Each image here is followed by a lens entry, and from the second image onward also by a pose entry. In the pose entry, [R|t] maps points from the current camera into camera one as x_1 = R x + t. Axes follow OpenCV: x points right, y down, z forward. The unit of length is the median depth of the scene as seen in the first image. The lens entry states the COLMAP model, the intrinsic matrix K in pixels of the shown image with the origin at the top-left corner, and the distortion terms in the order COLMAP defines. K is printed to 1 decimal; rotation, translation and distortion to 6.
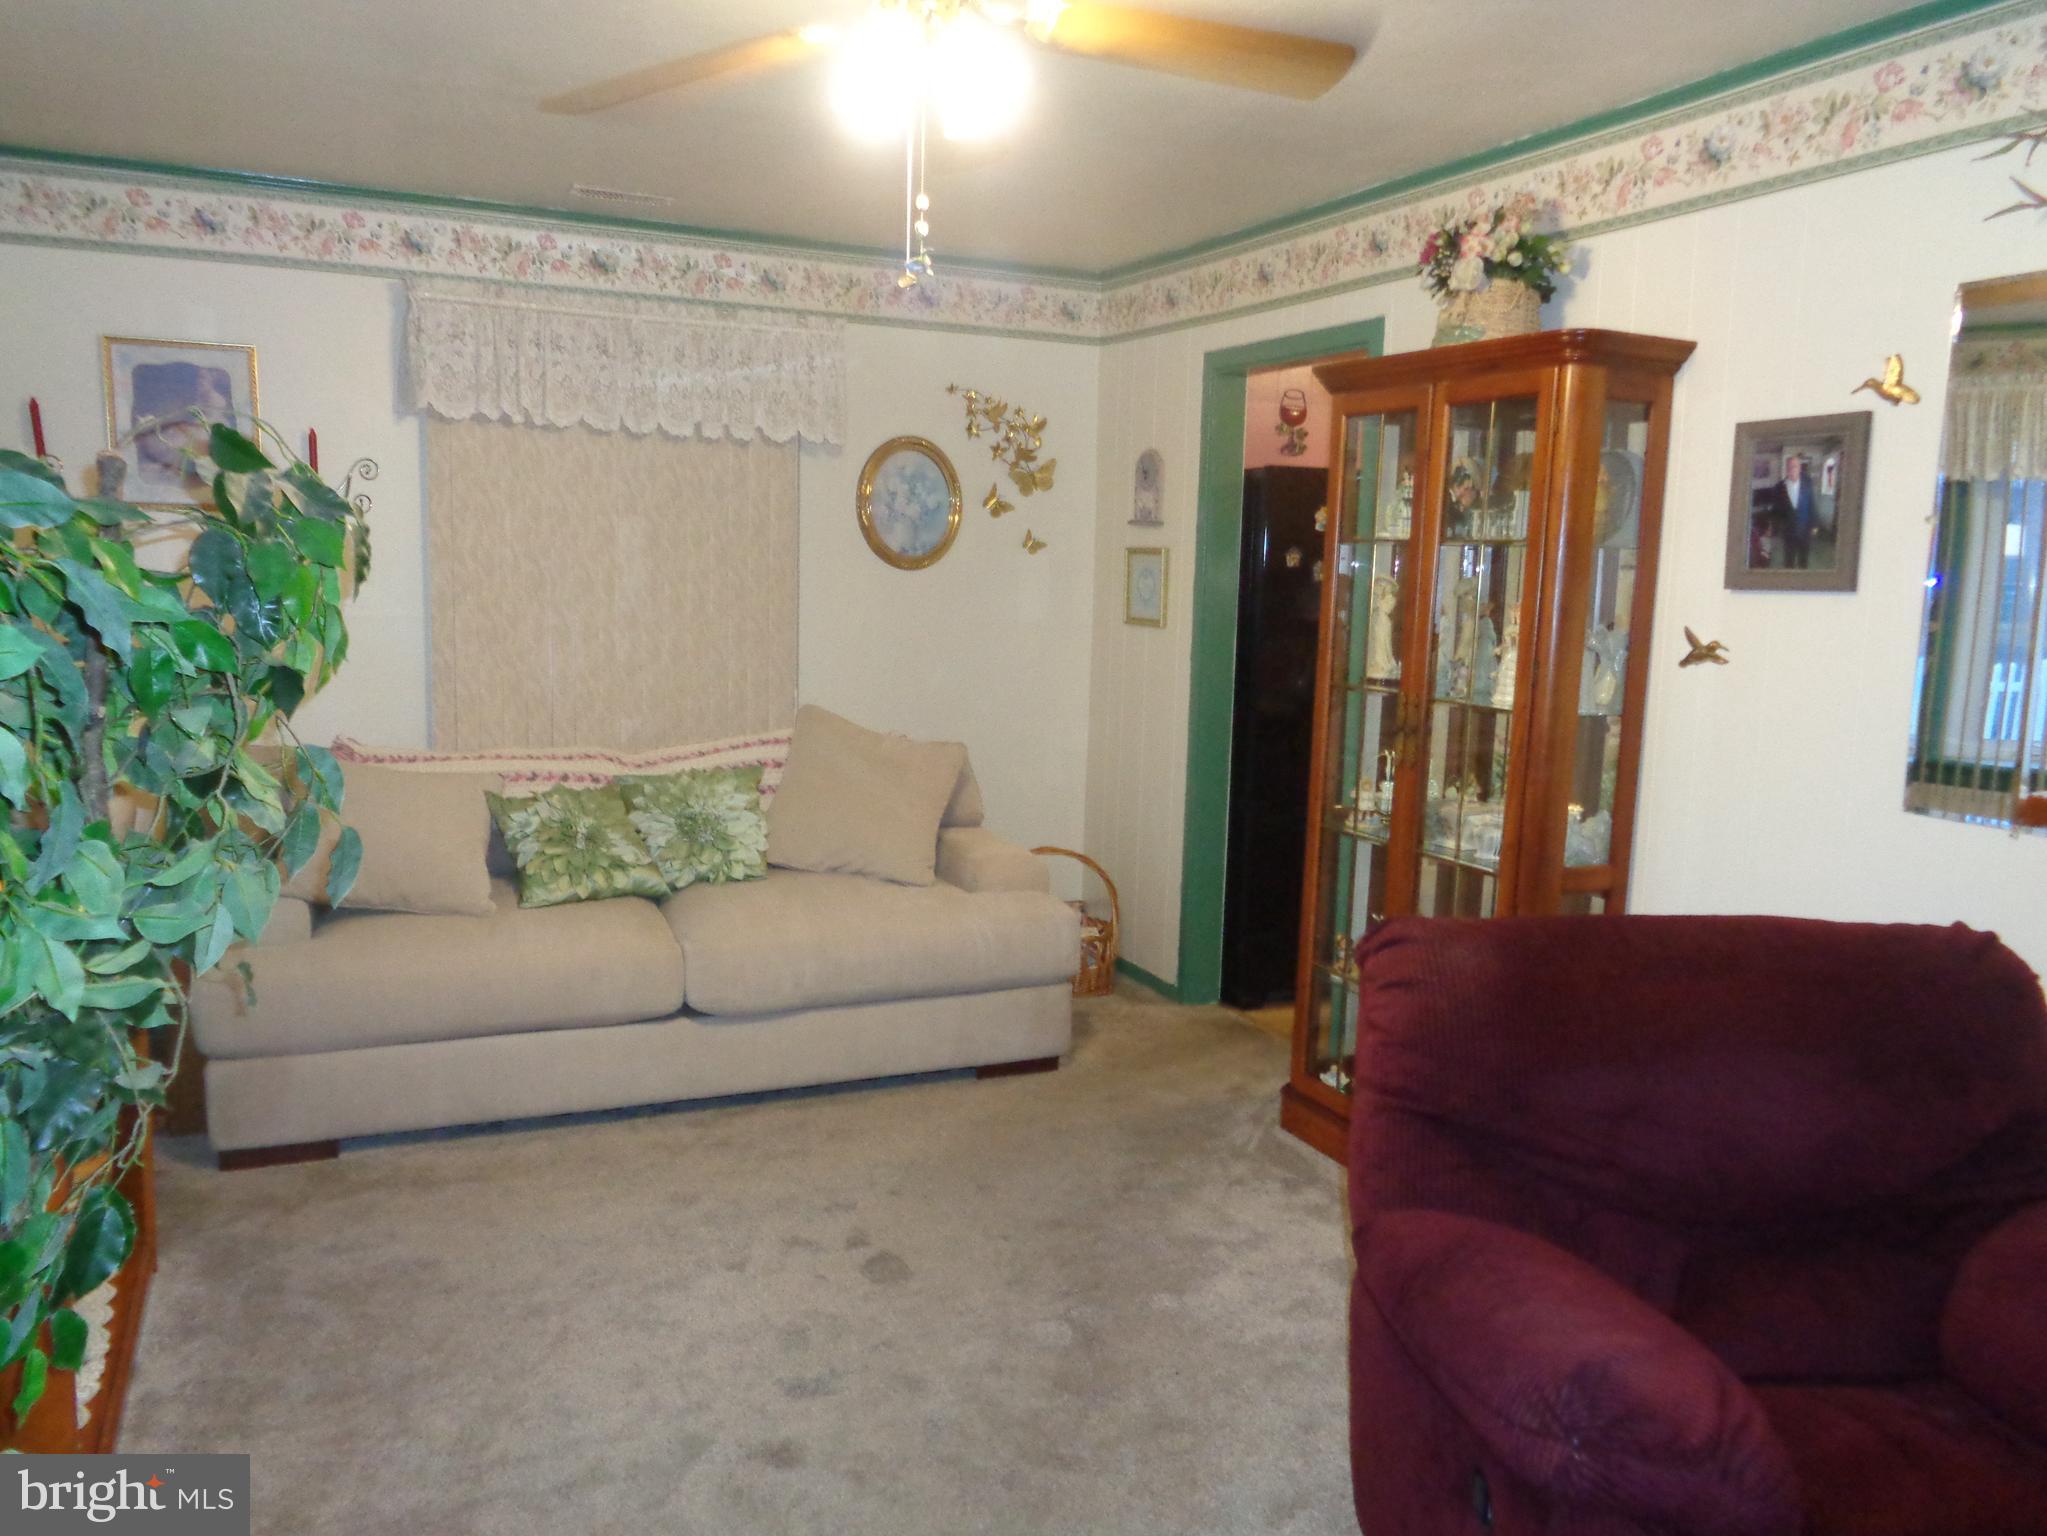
lens RADIAL K [[1523.9, 0, 1015.1], [0, 1523.9, 767.0], [0, 0, 1]] dist [-0.002005, 0.005280]
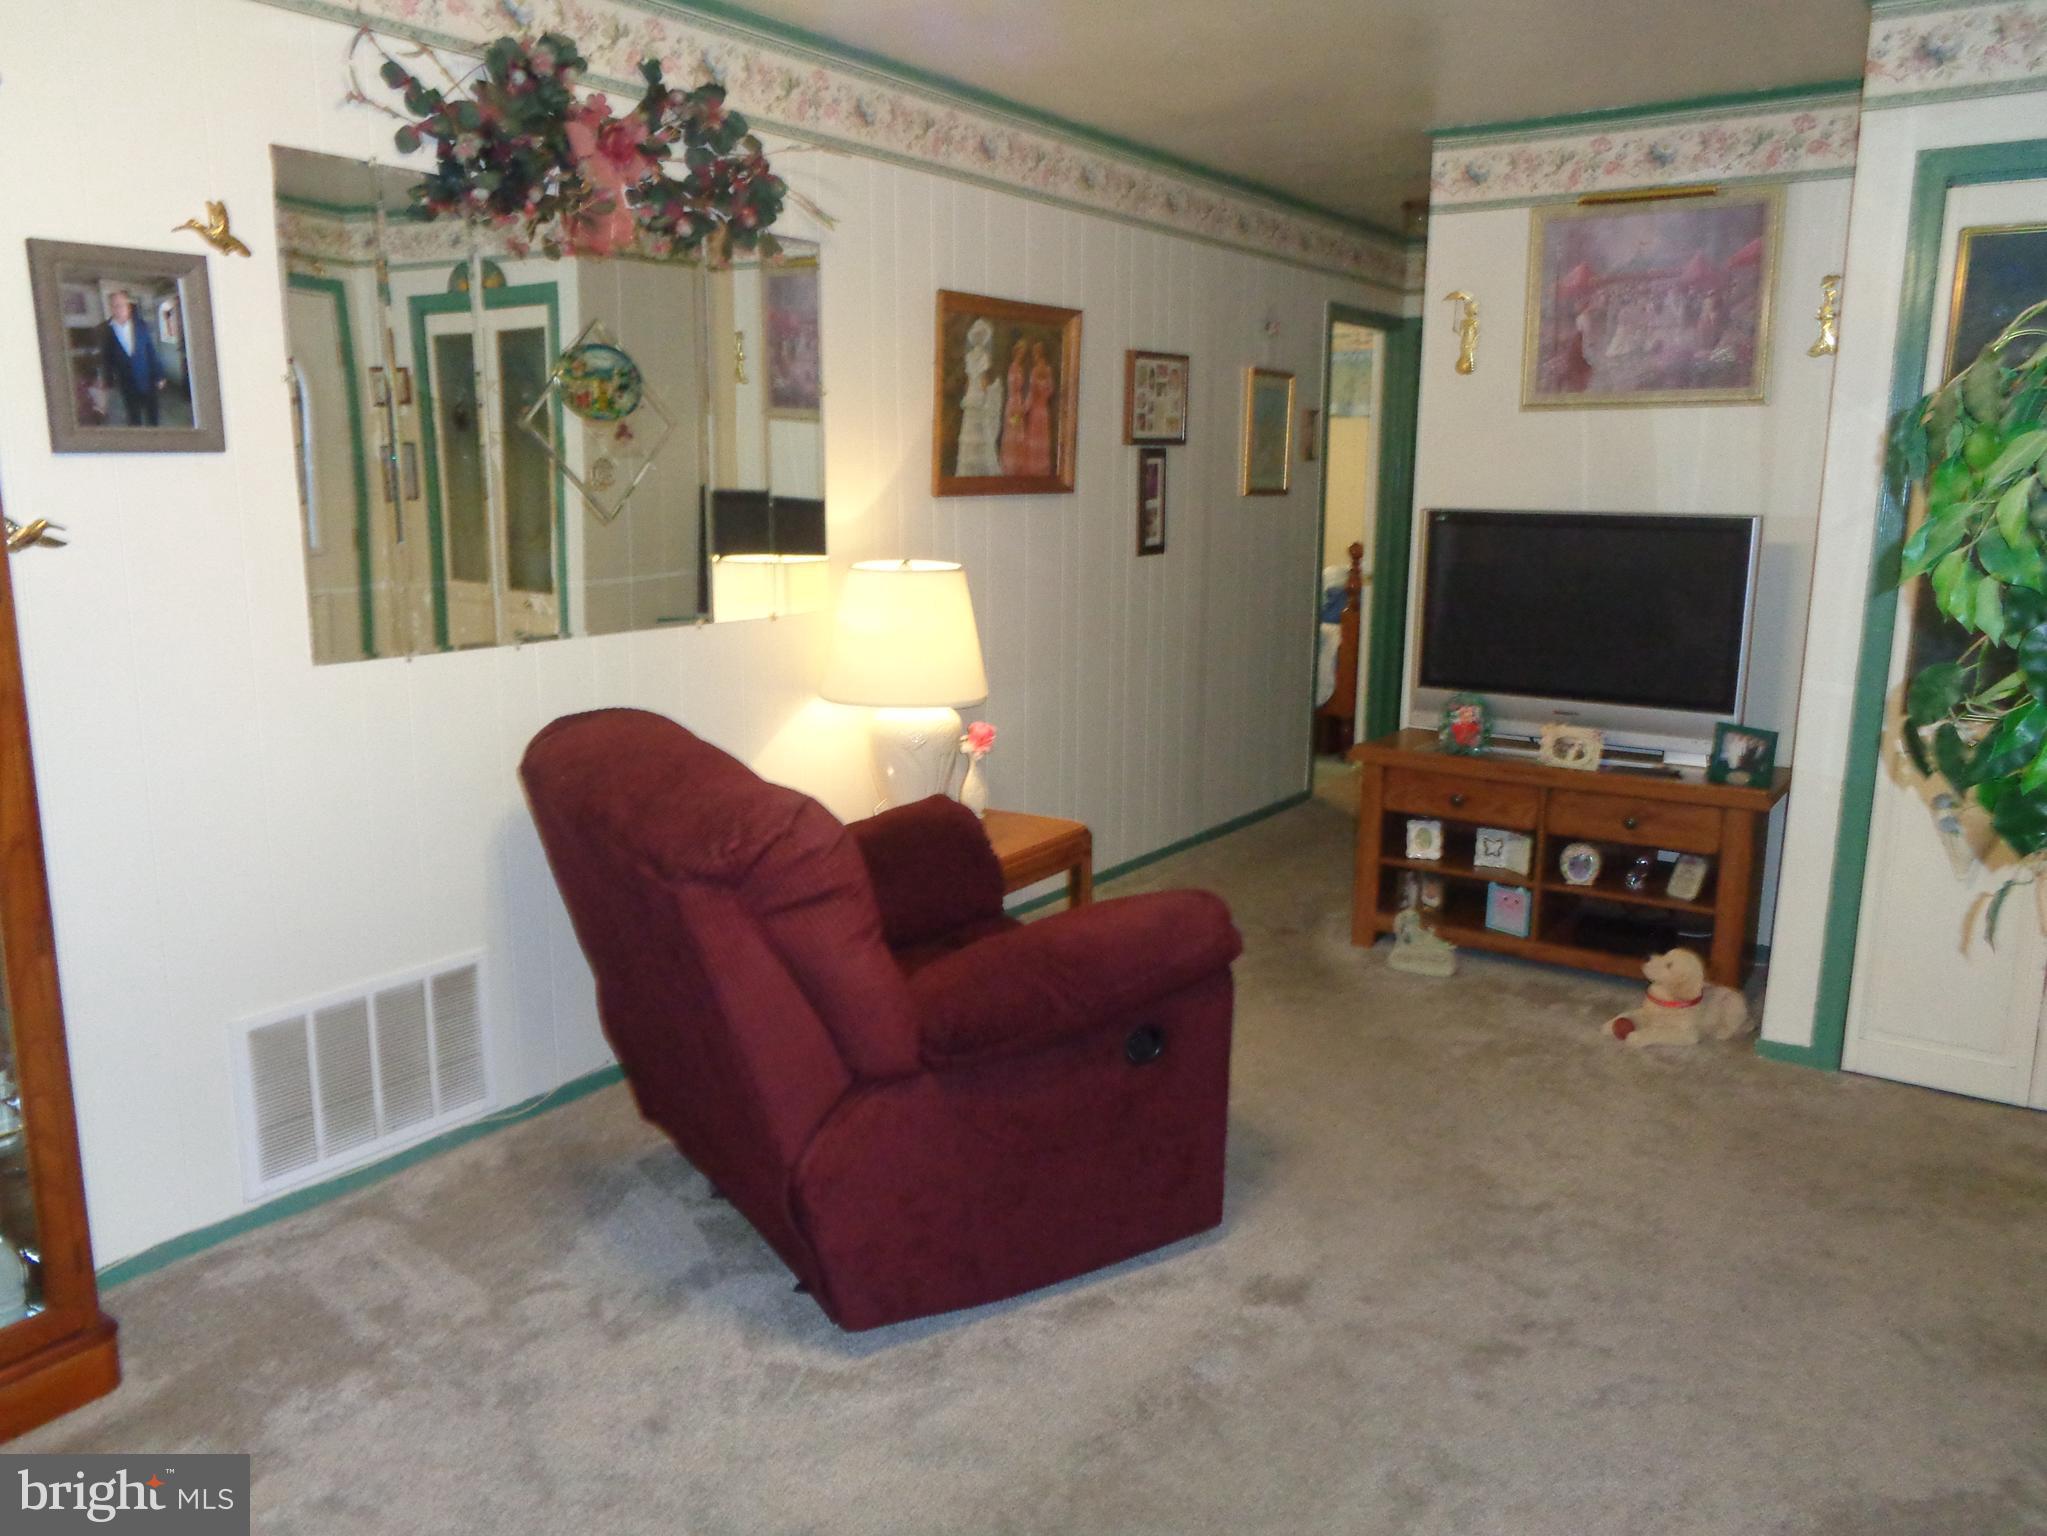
lens RADIAL K [[1523.9, 0, 1013.5], [0, 1523.9, 769.3], [0, 0, 1]] dist [-0.002005, 0.005280]
pose [[-0.512565, -0.201063, 0.834776, -0.515771], [0.097052, 0.952402, 0.288985, -0.149650], [-0.853146, 0.229140, -0.468654, 1.045562]]
